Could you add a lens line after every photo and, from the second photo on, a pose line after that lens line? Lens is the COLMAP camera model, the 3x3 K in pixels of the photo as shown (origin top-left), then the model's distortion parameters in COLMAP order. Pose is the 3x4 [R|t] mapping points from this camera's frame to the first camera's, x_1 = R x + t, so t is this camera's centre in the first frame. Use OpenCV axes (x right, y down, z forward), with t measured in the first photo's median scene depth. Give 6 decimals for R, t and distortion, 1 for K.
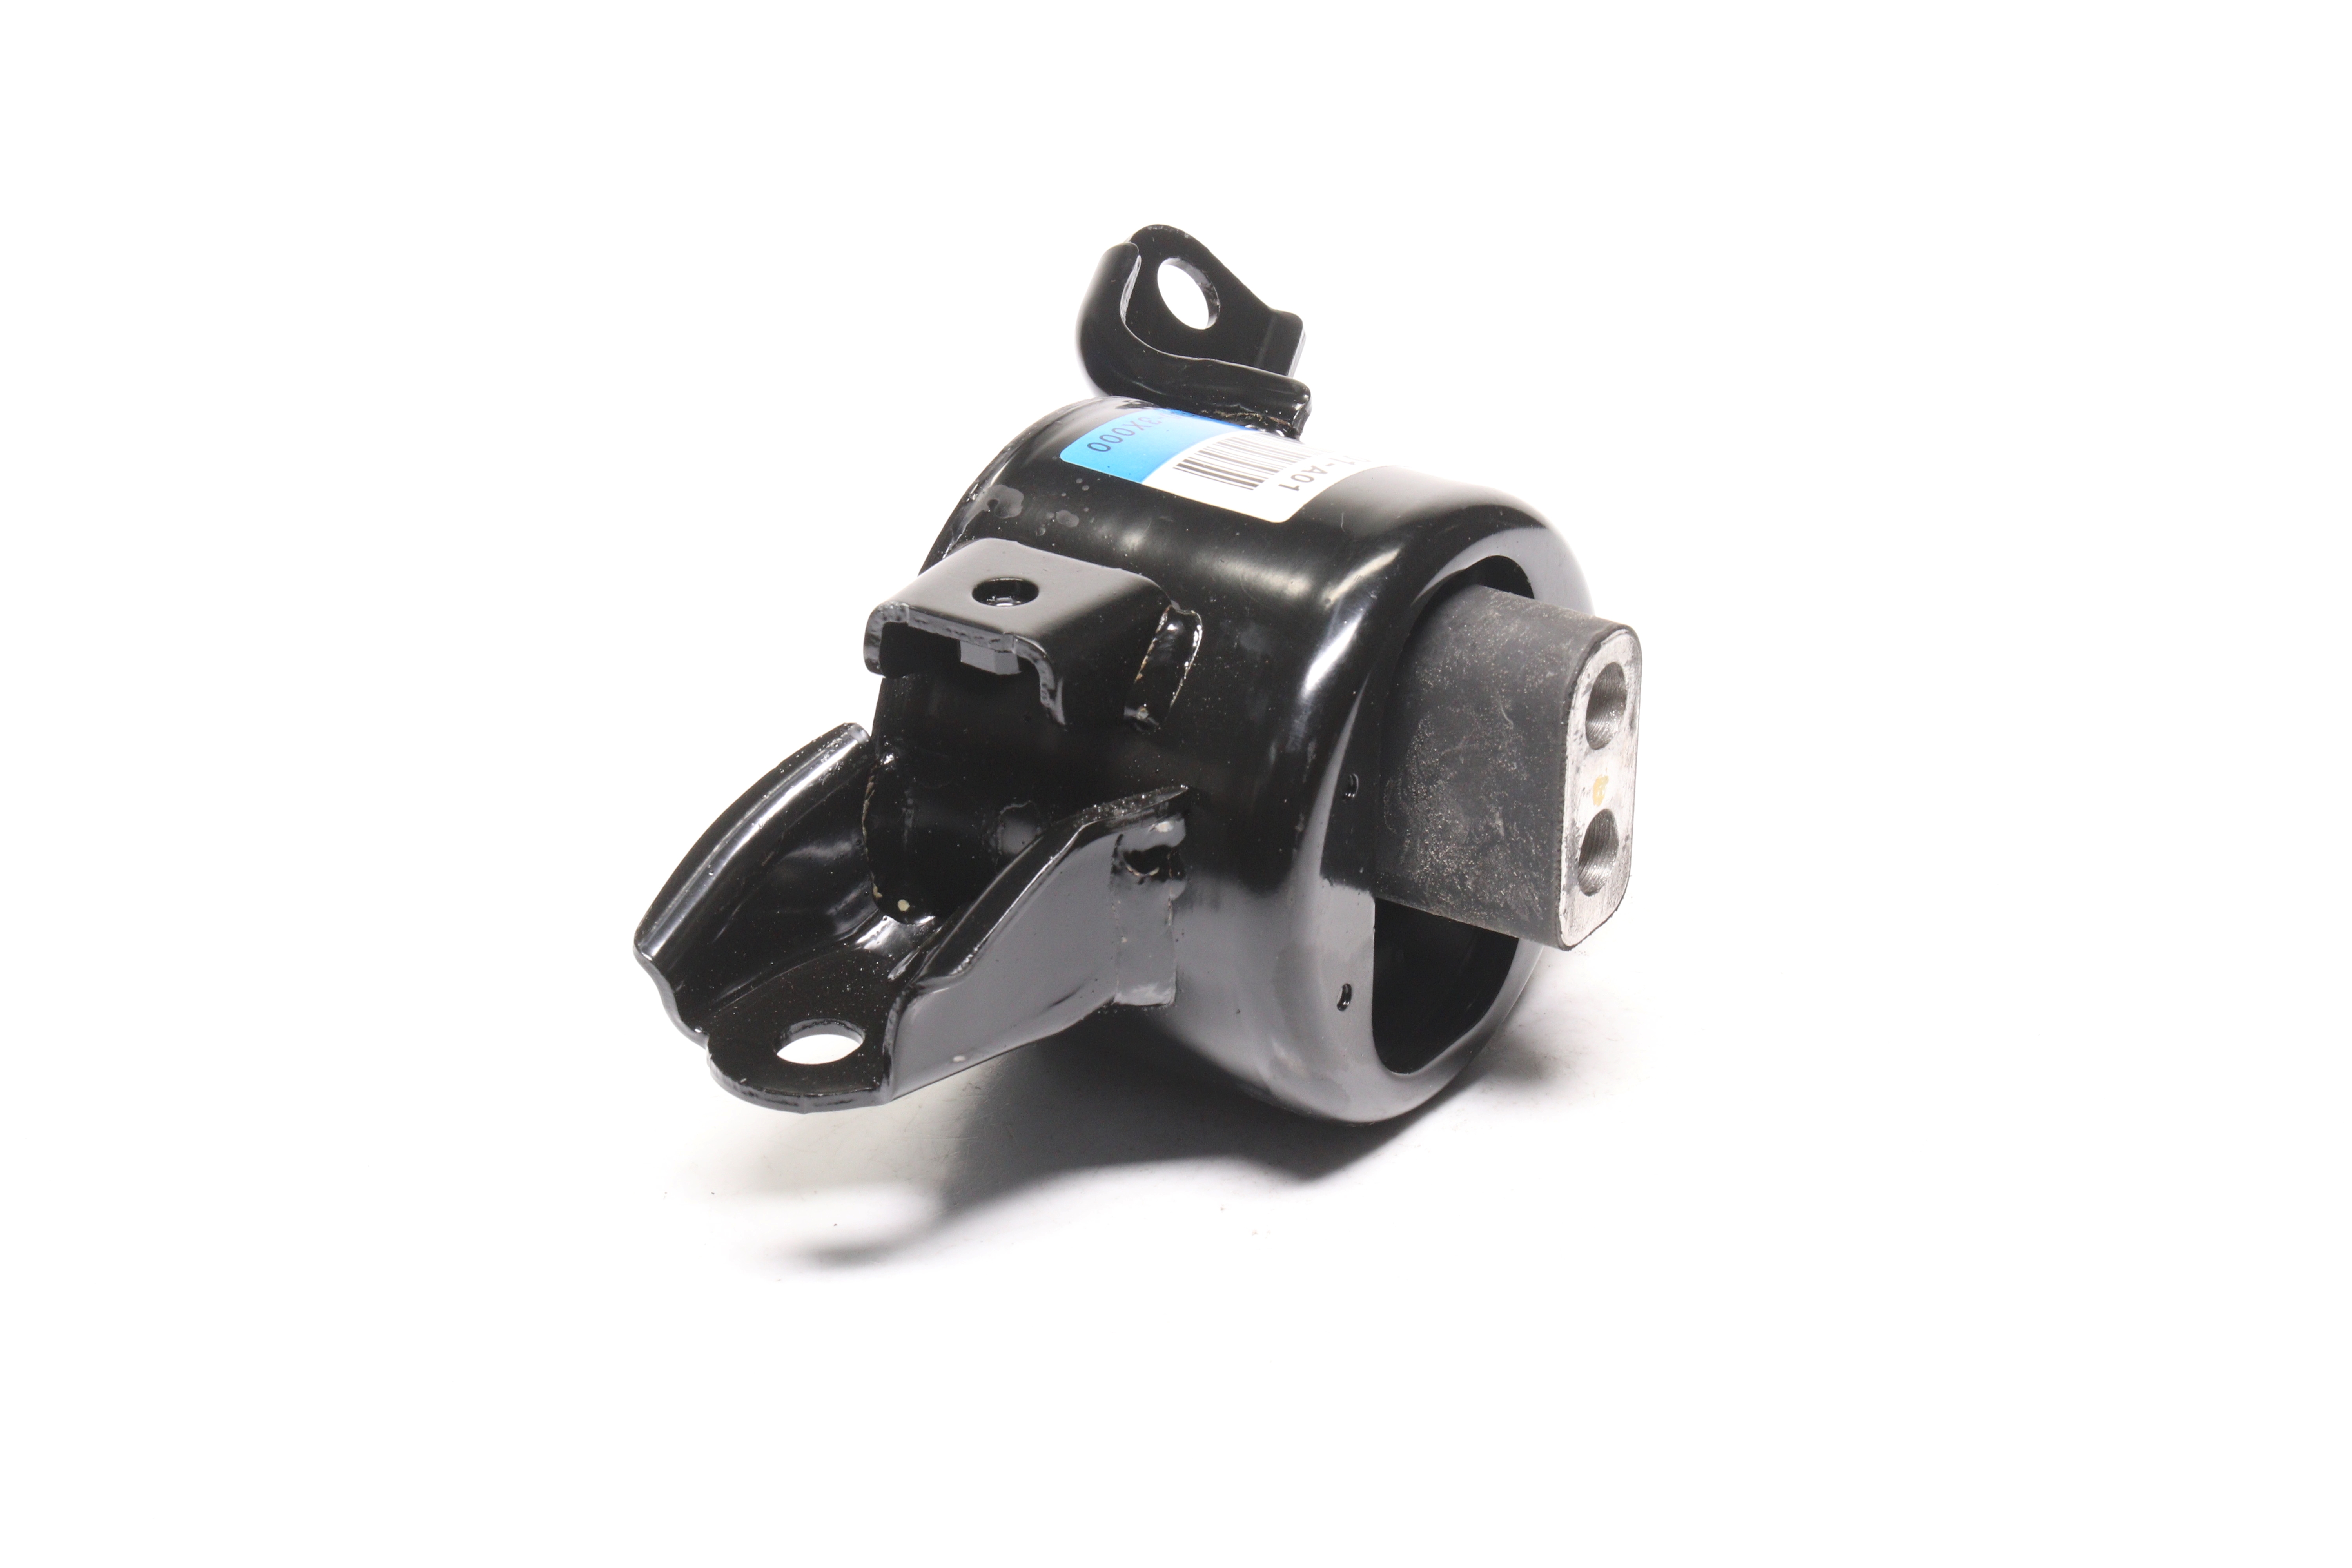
lens RADIAL K [[4423.9, 0, 1176.3], [0, 4423.9, 782.9], [0, 0, 1]] dist [-0.000369, 0.000000]
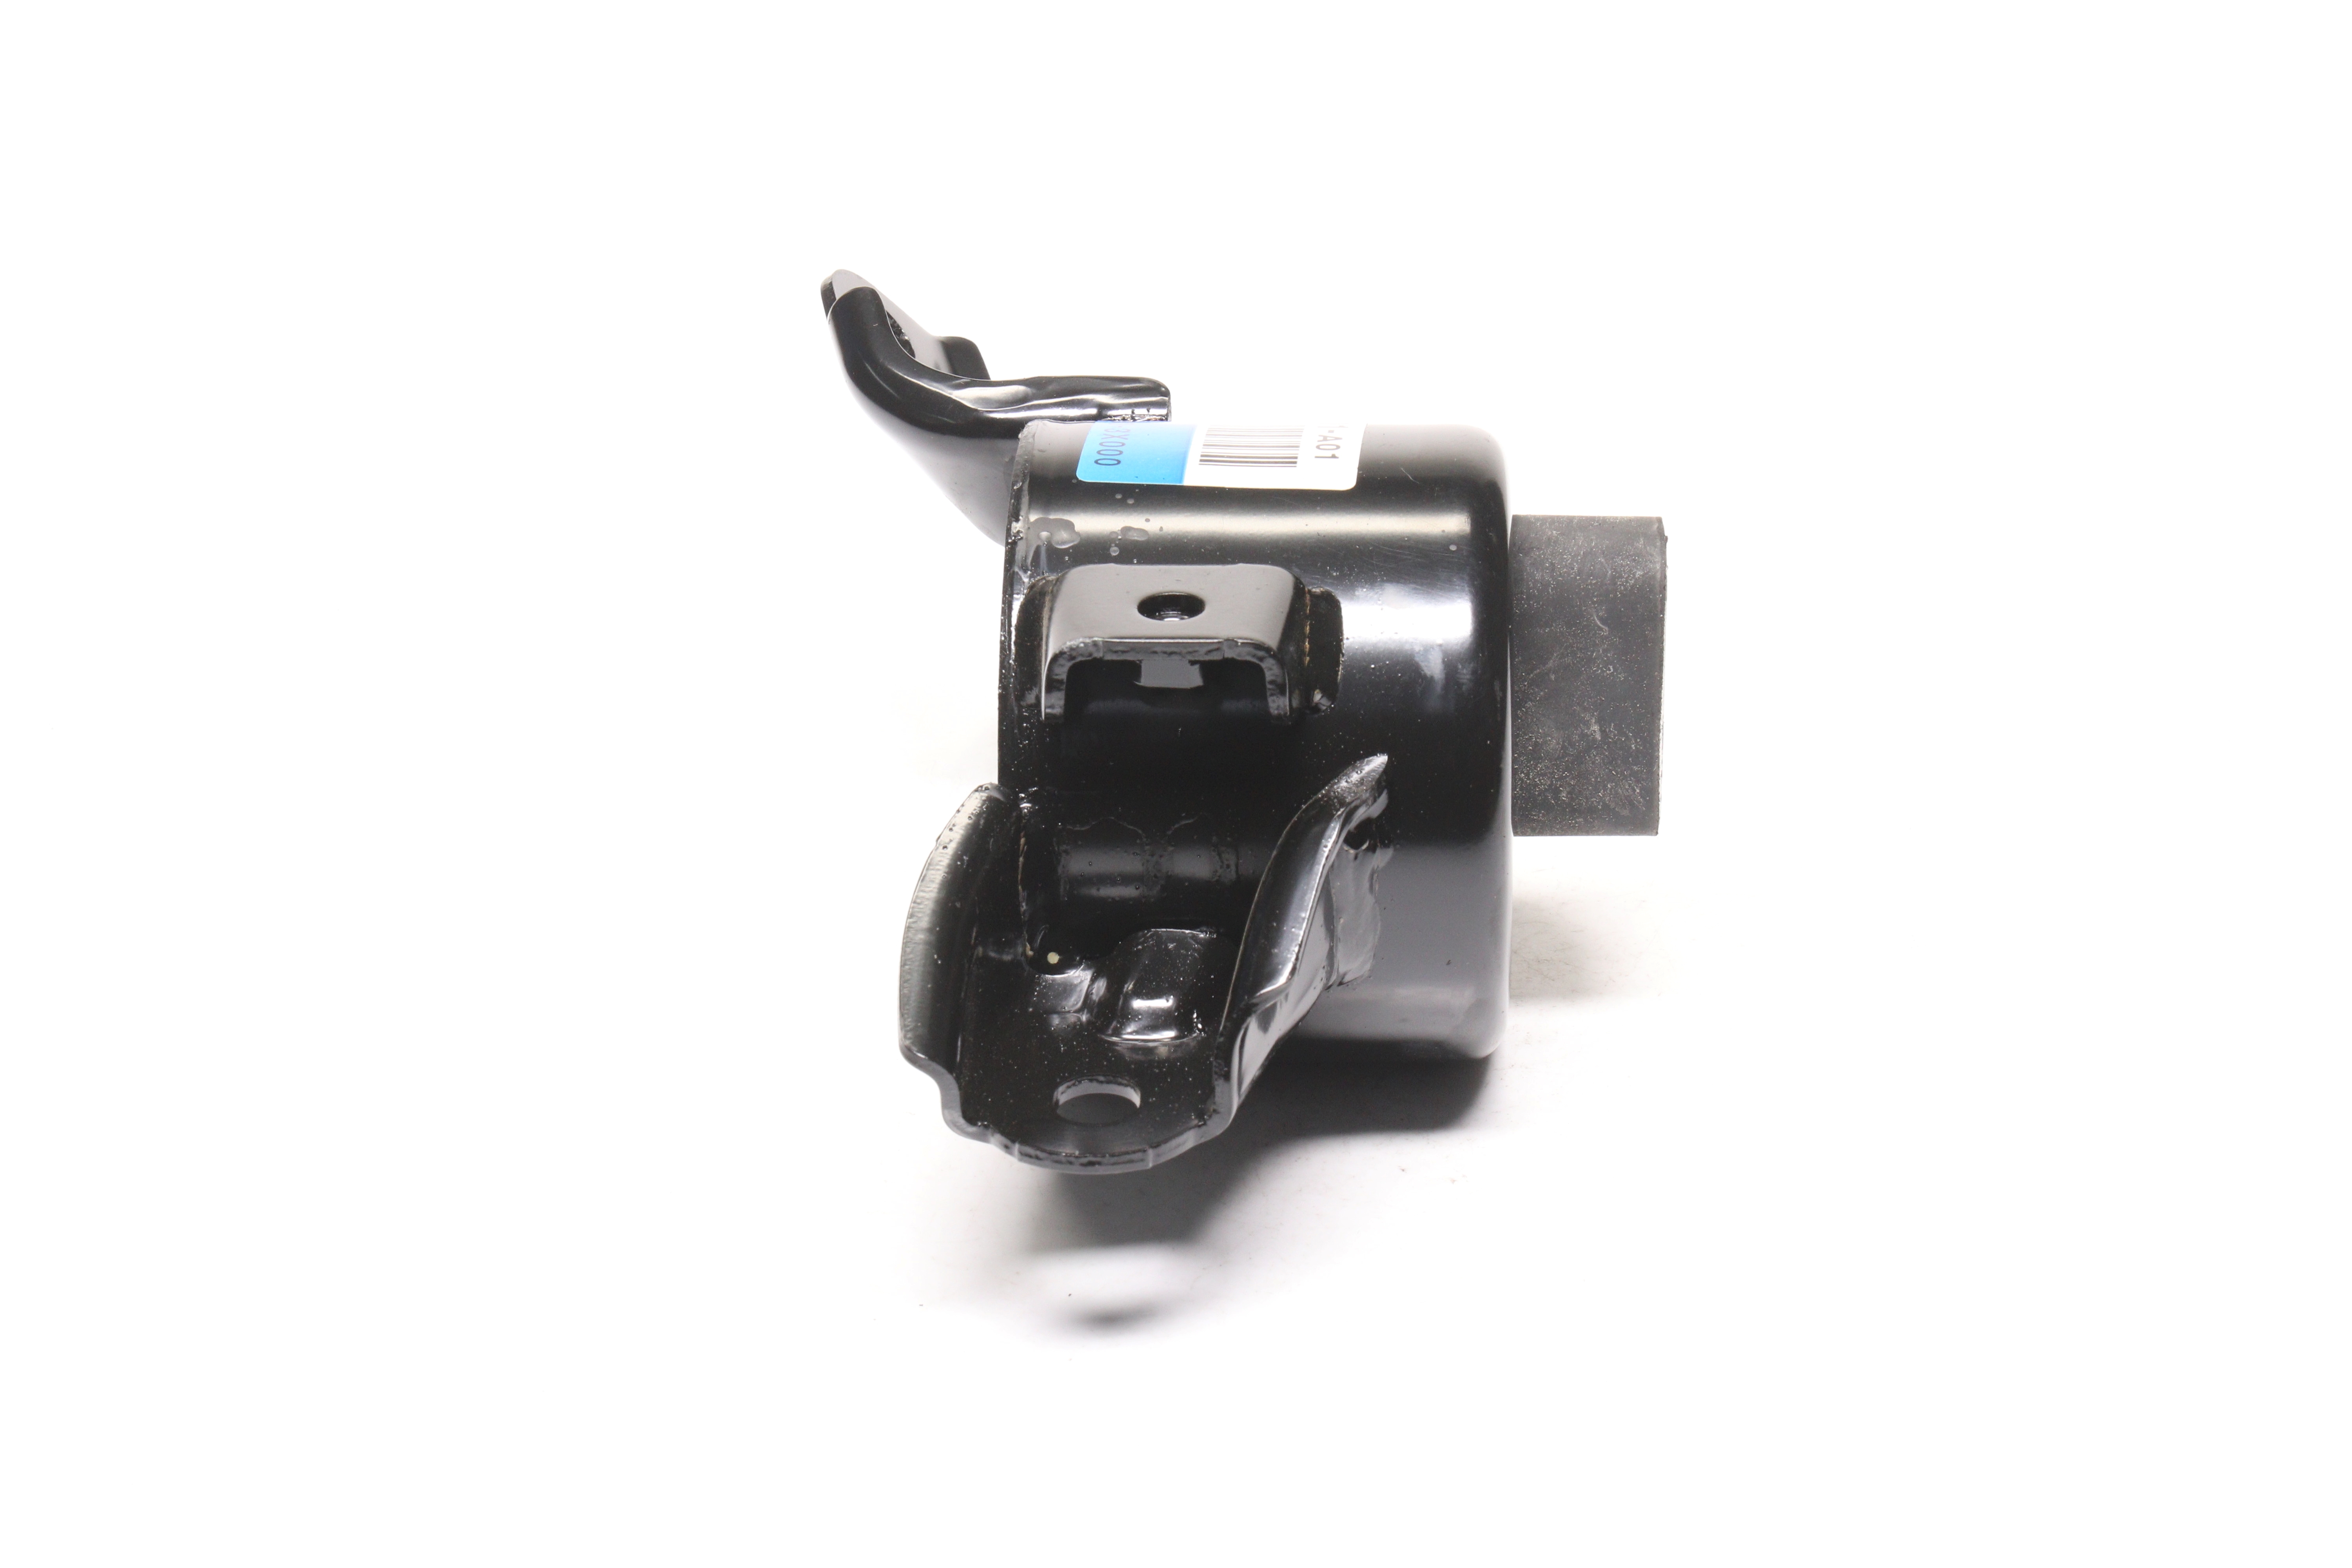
lens RADIAL K [[4423.9, 0, 1176.1], [0, 4423.9, 785.0], [0, 0, 1]] dist [-0.000369, 0.000000]
pose [[0.844814, -0.226930, 0.484553, -0.519566], [0.237822, 0.970490, 0.039867, -0.043068], [-0.479301, 0.081558, 0.873853, 0.137644]]
